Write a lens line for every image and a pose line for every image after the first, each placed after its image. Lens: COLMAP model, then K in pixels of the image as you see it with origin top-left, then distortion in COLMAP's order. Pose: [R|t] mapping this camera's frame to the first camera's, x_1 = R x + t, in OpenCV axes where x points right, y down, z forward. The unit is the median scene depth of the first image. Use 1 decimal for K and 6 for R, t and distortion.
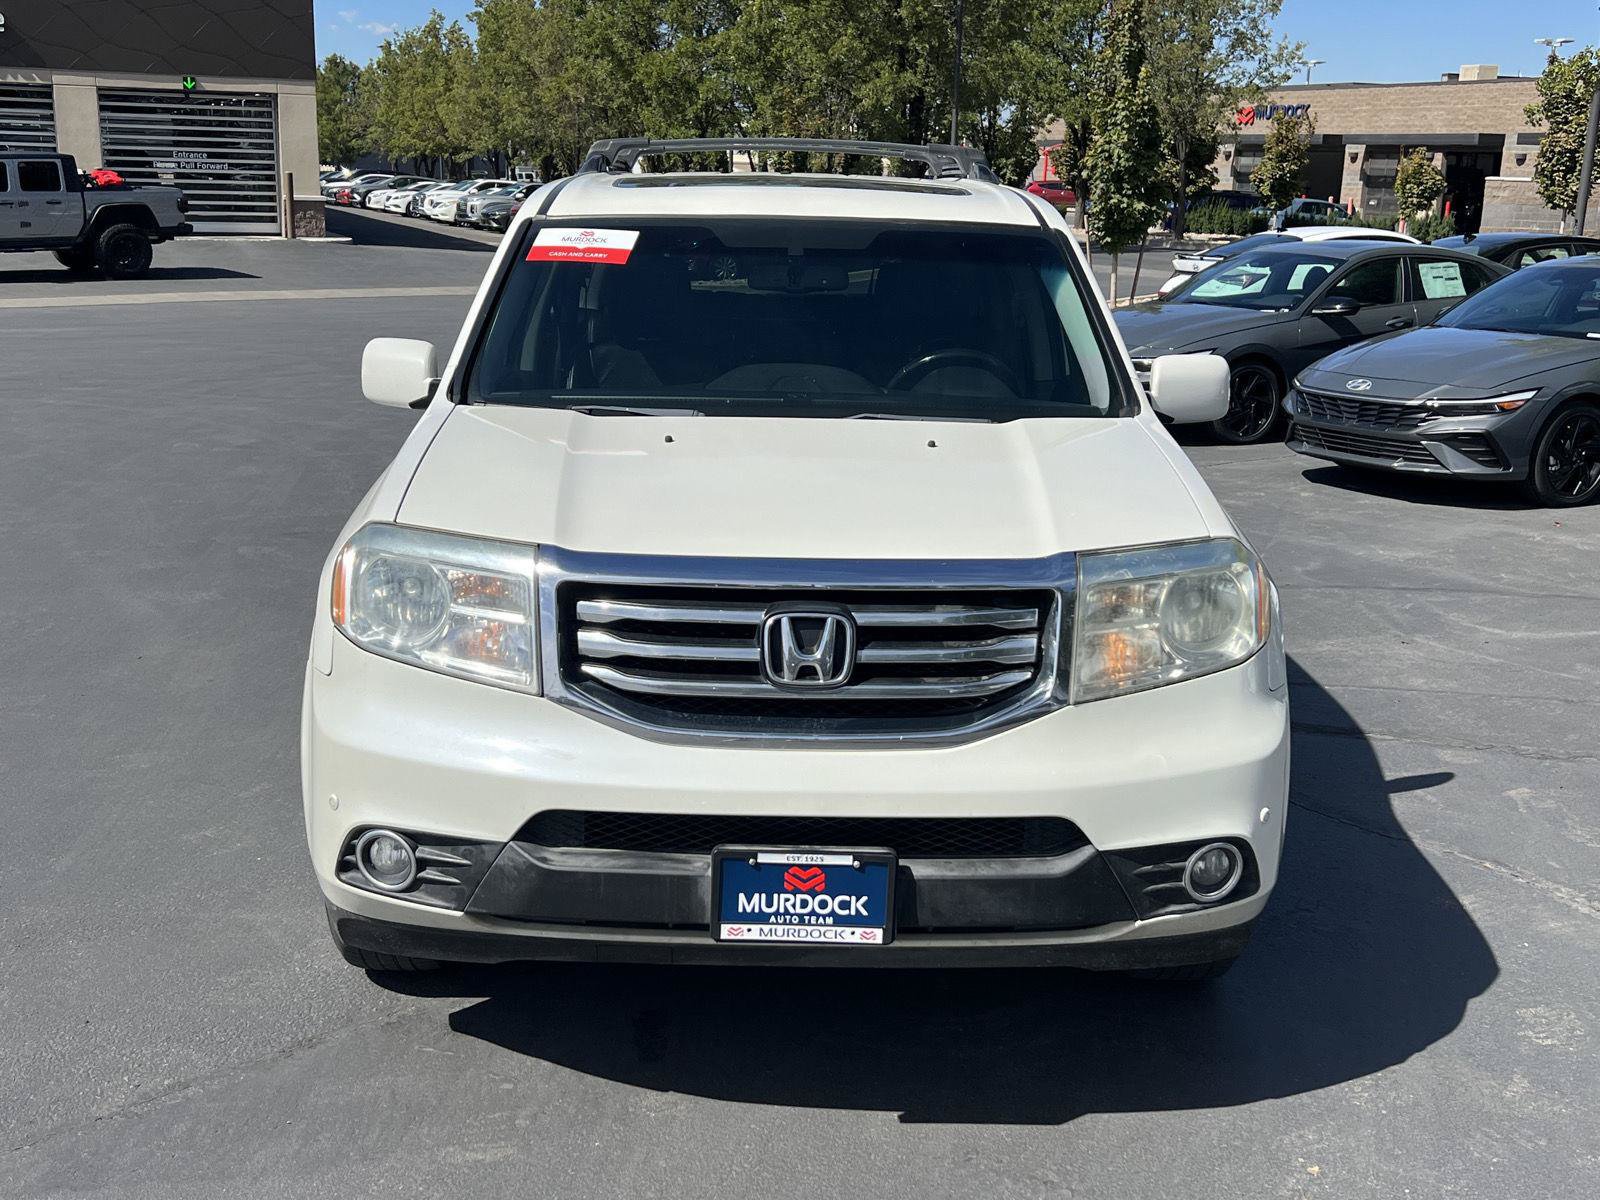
lens RADIAL K [[1715.6, 0, 783.6], [0, 1715.6, 597.0], [0, 0, 1]] dist [0.104410, -0.191372]
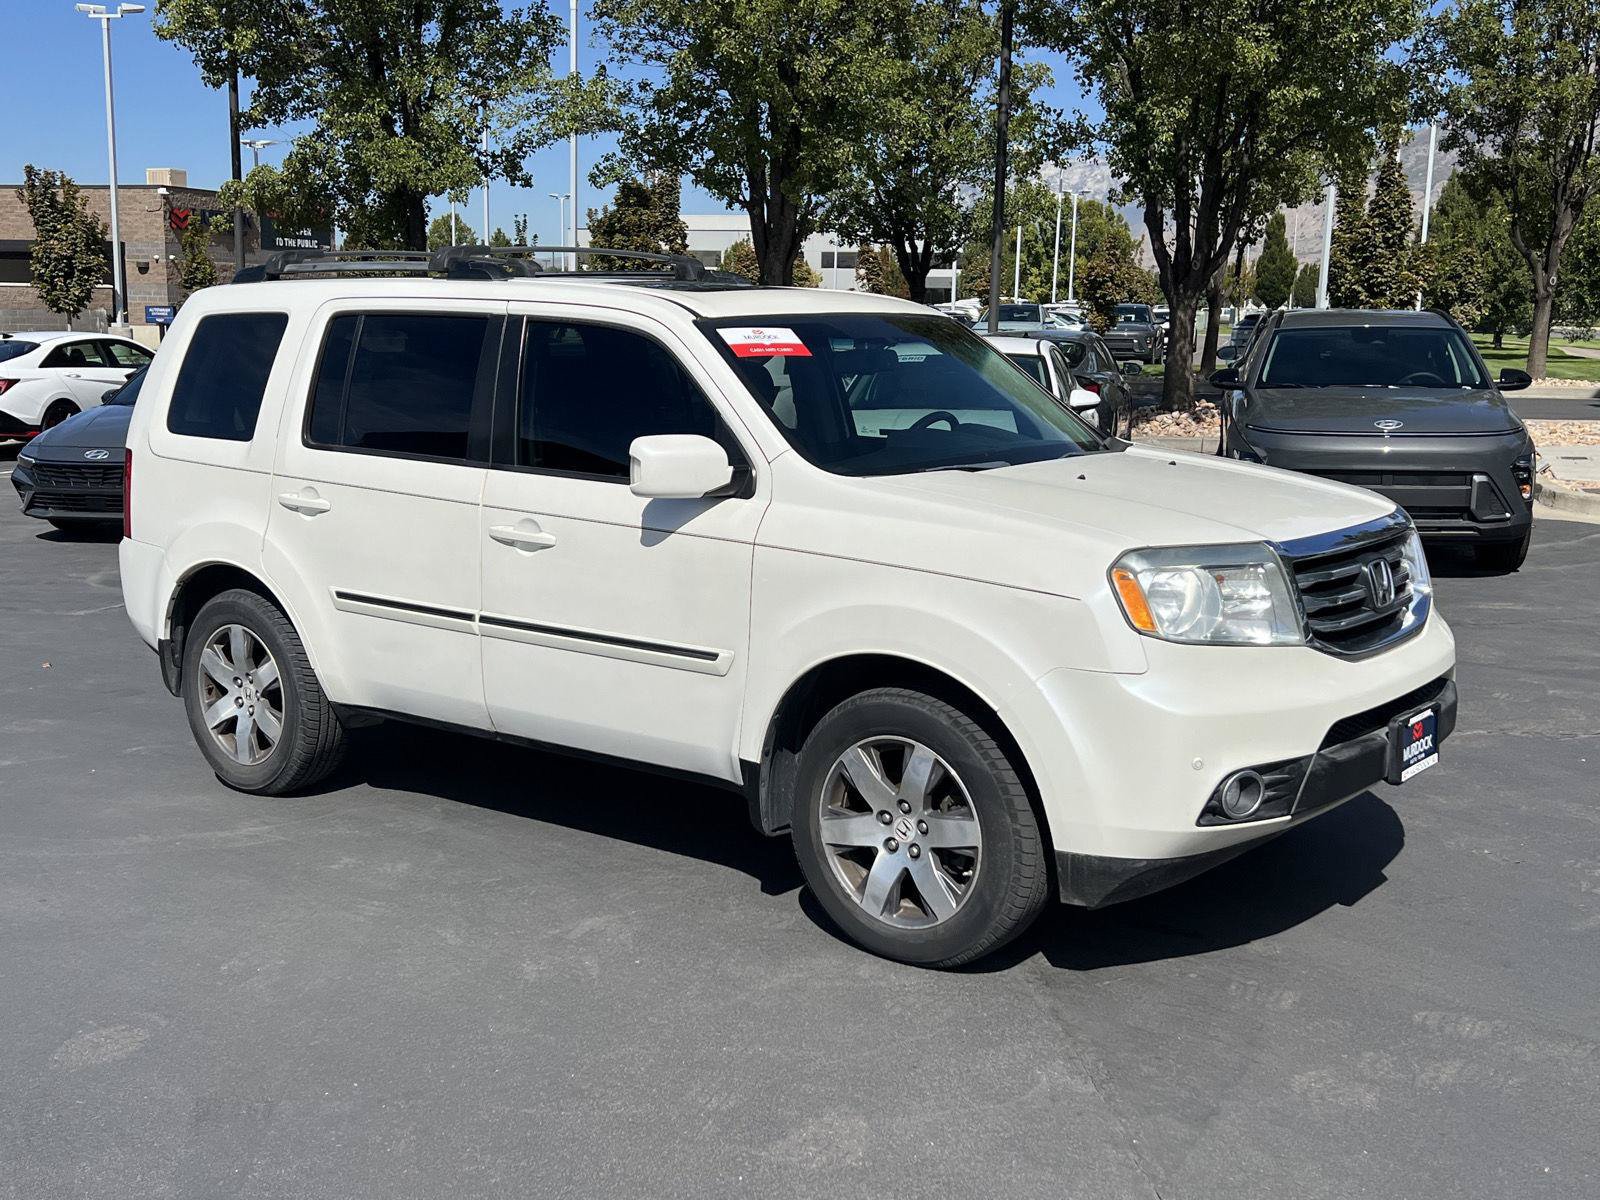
lens RADIAL K [[1715.6, 0, 783.6], [0, 1715.6, 597.0], [0, 0, 1]] dist [0.104410, -0.191372]
pose [[0.637518, -0.146927, 0.756295, -1.439462], [0.190431, 0.981239, 0.030103, -0.101600], [-0.746529, 0.124831, 0.653537, 0.388947]]
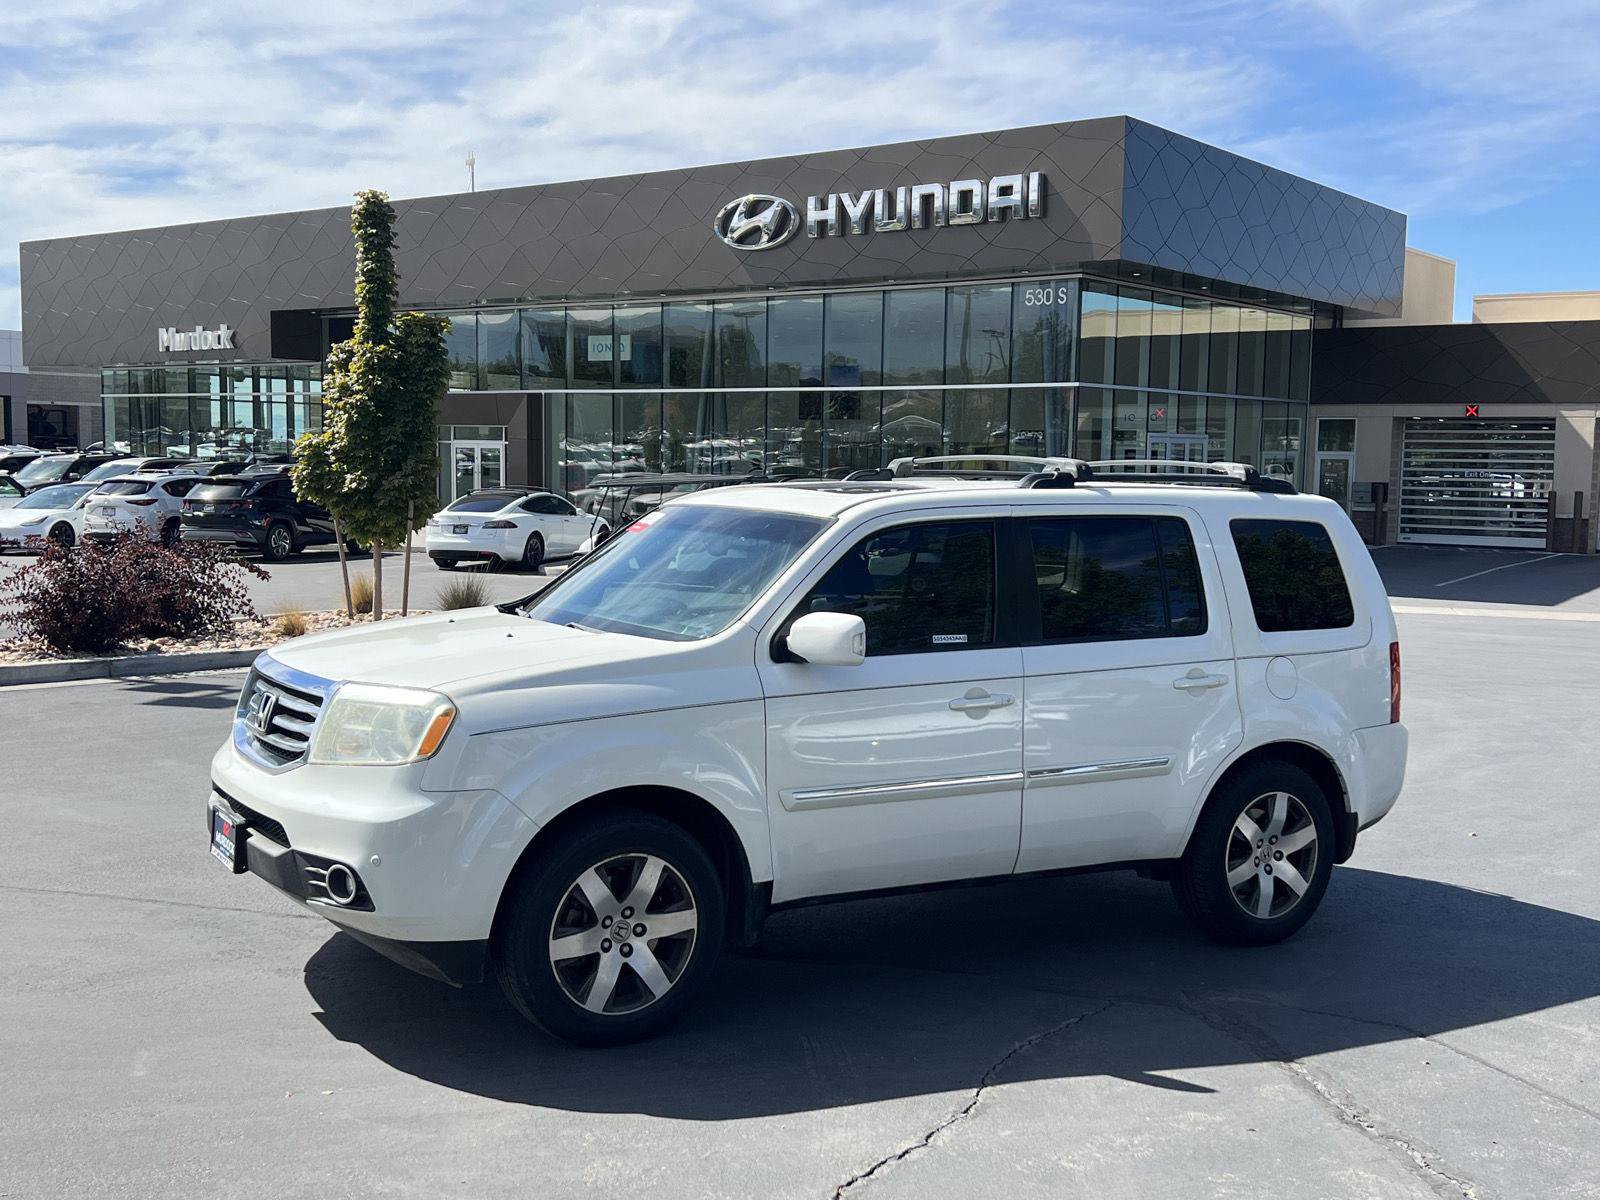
lens RADIAL K [[1726.0, 0, 819.6], [0, 1726.0, 579.1], [0, 0, 1]] dist [0.122503, -0.332978]
pose [[0.516761, 0.046735, -0.854853, 1.923665], [-0.212868, 0.974166, -0.075422, -0.096531], [0.829244, 0.220946, 0.513360, 0.477271]]
